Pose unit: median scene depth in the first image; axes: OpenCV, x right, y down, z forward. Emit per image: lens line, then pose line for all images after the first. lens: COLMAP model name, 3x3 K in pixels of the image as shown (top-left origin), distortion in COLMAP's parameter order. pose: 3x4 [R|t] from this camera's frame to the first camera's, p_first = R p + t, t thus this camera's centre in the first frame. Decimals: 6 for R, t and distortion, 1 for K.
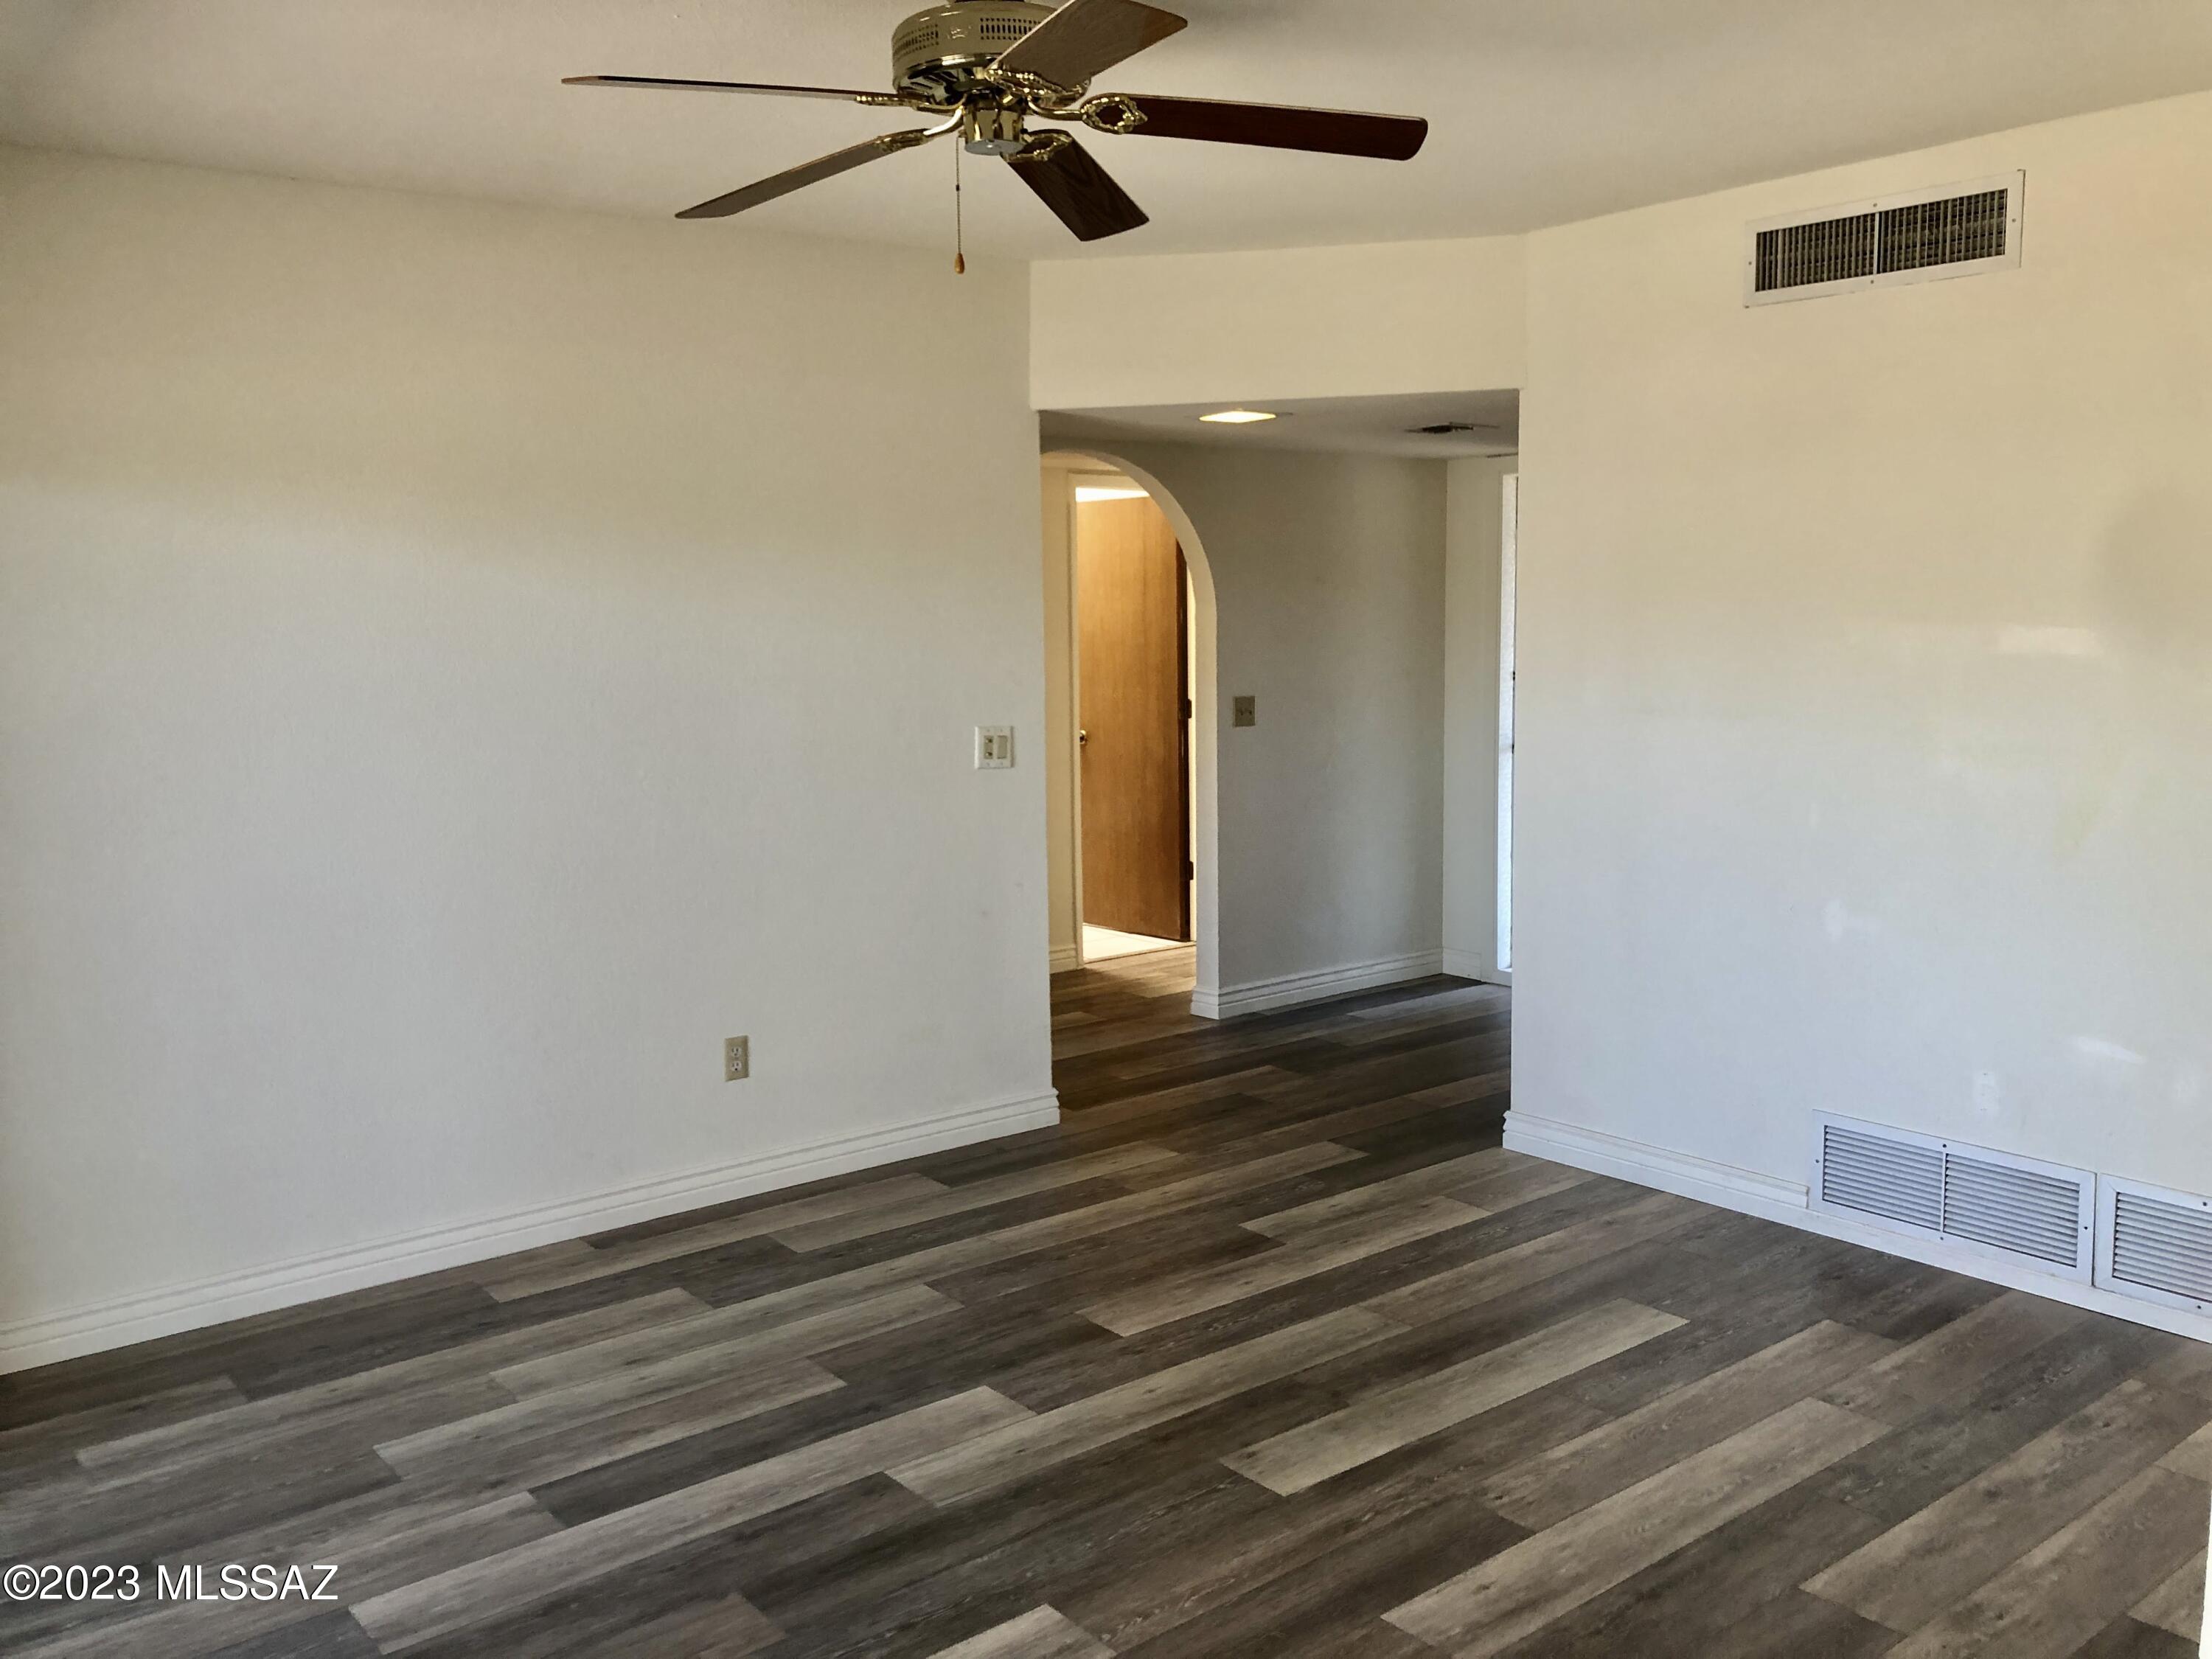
lens RADIAL K [[1847.9, 0, 1142.1], [0, 1847.9, 770.4], [0, 0, 1]] dist [0.046977, -0.041890]
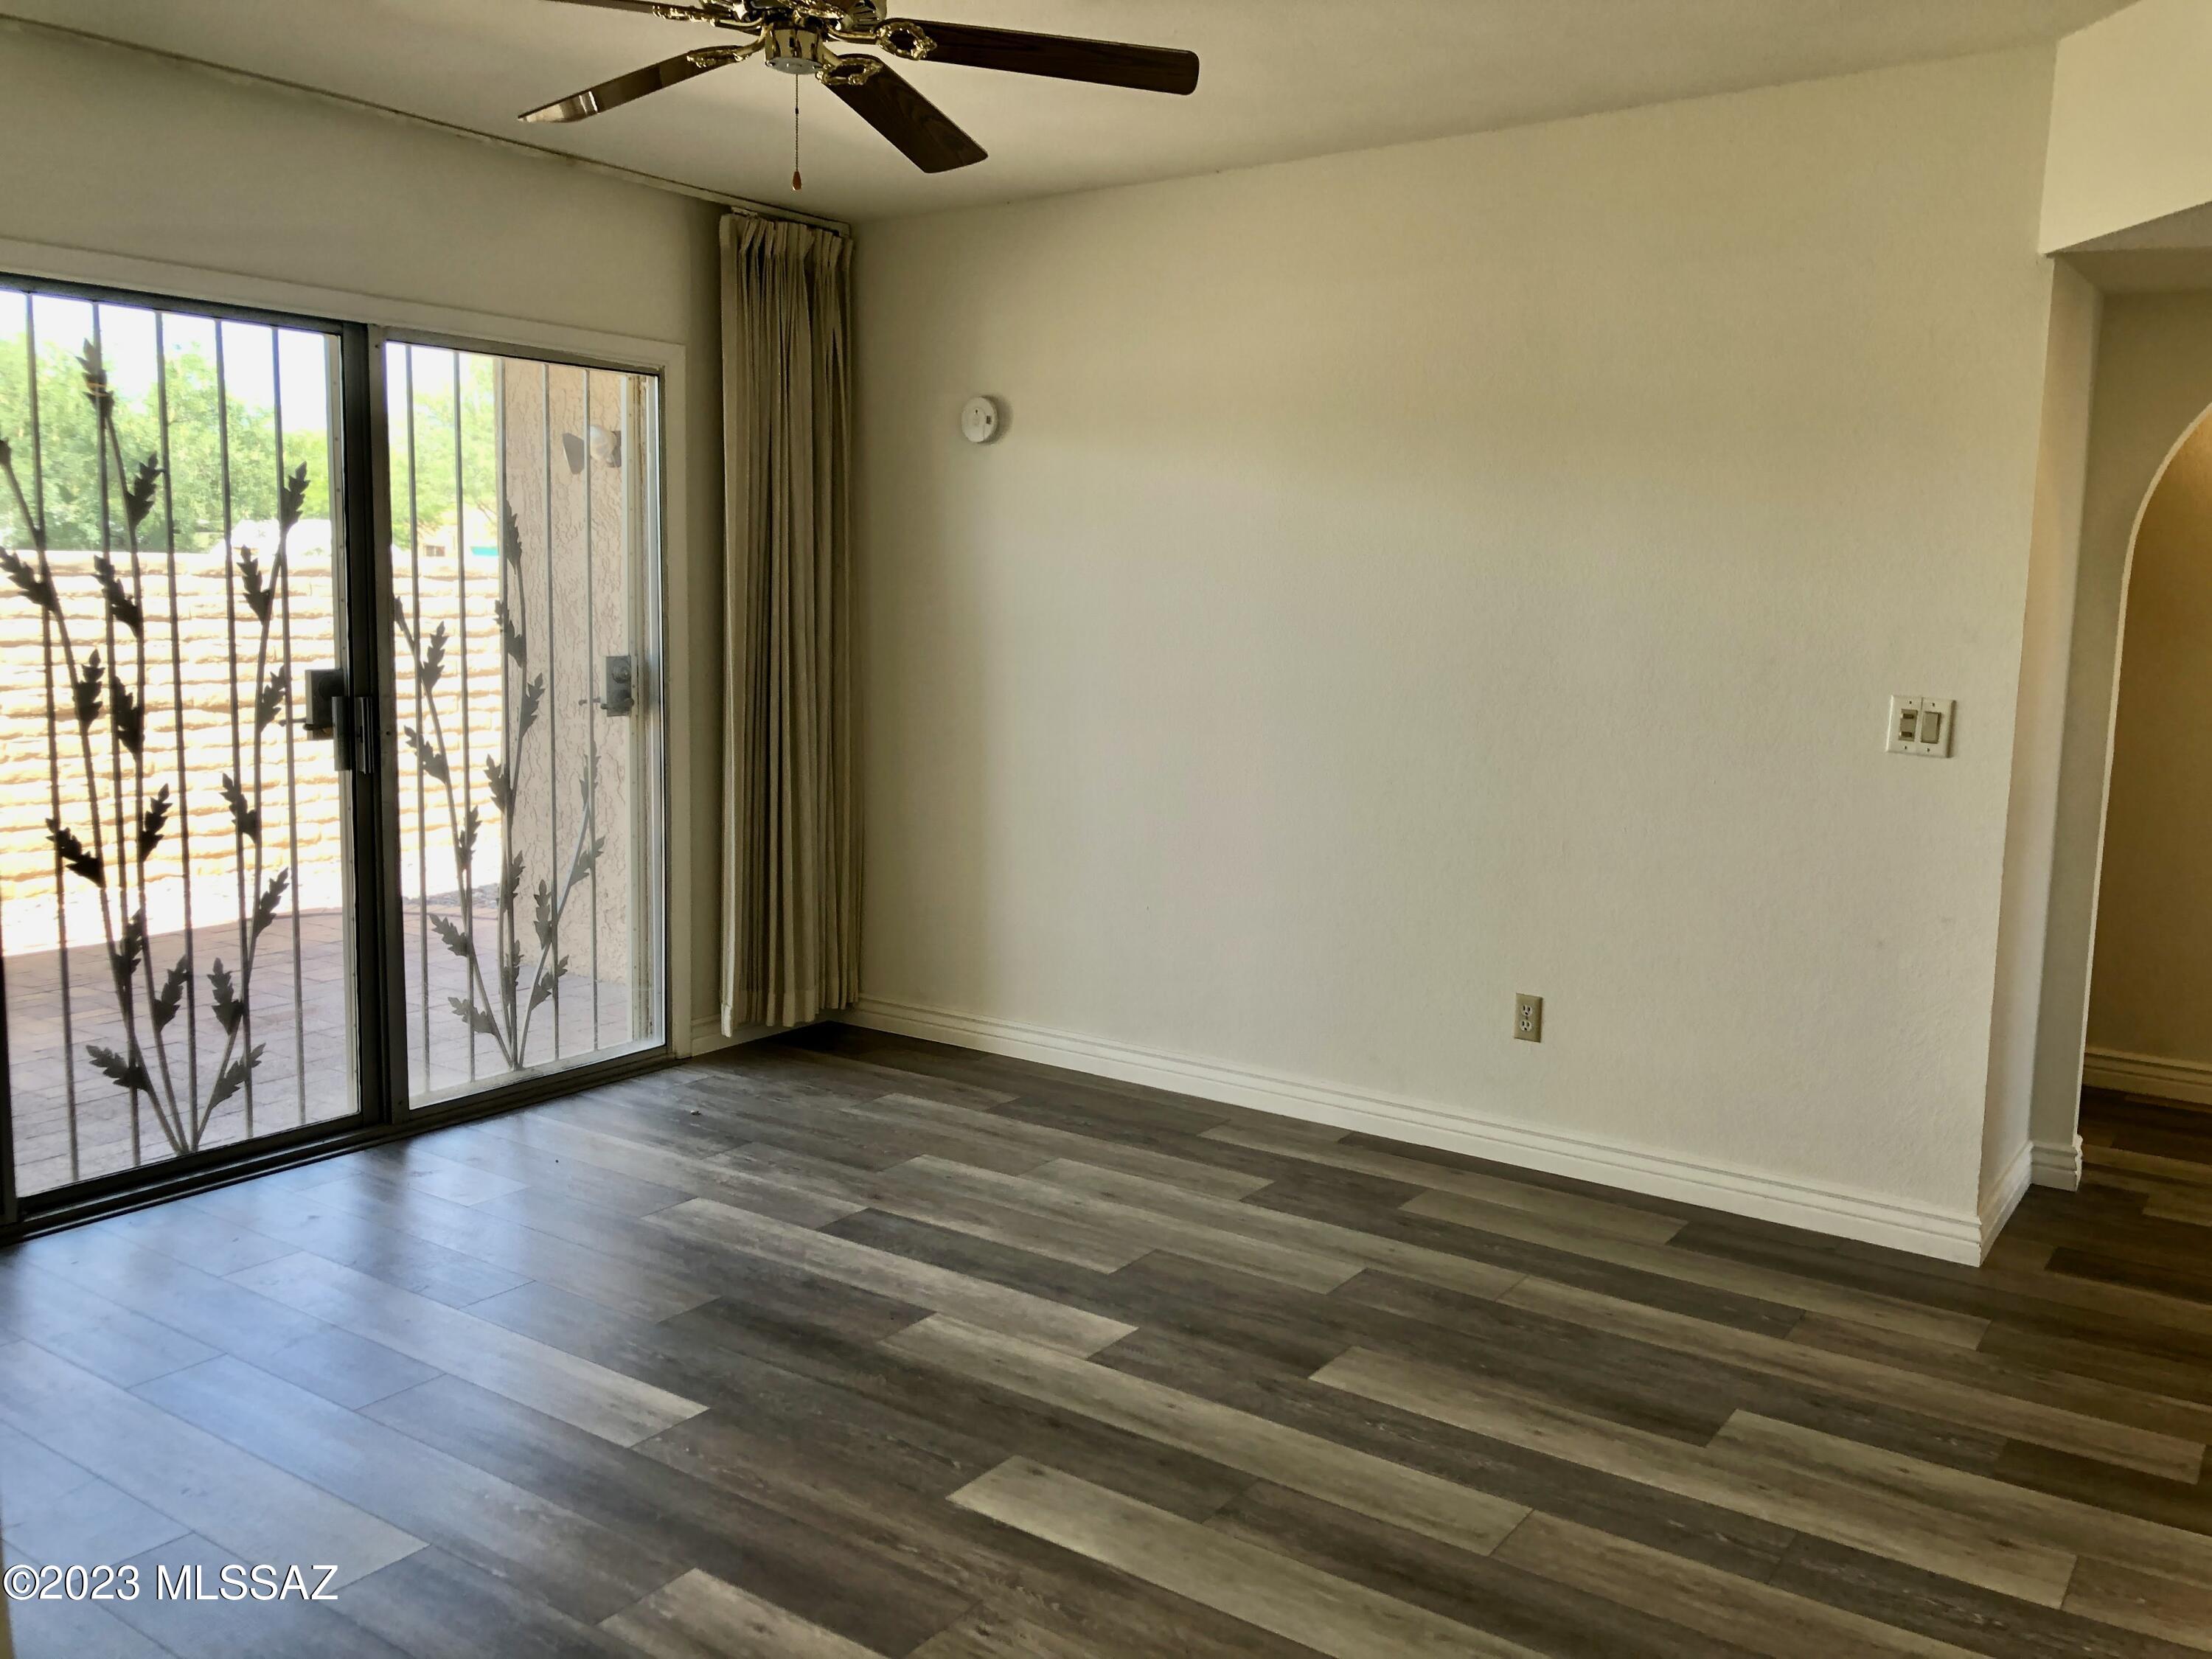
lens RADIAL K [[1847.9, 0, 1117.1], [0, 1847.9, 808.9], [0, 0, 1]] dist [0.046977, -0.041890]
pose [[0.266854, 0.142143, -0.953197, 0.744540], [-0.113124, 0.986846, 0.115491, -0.040368], [0.957075, 0.077010, 0.279423, 0.663429]]
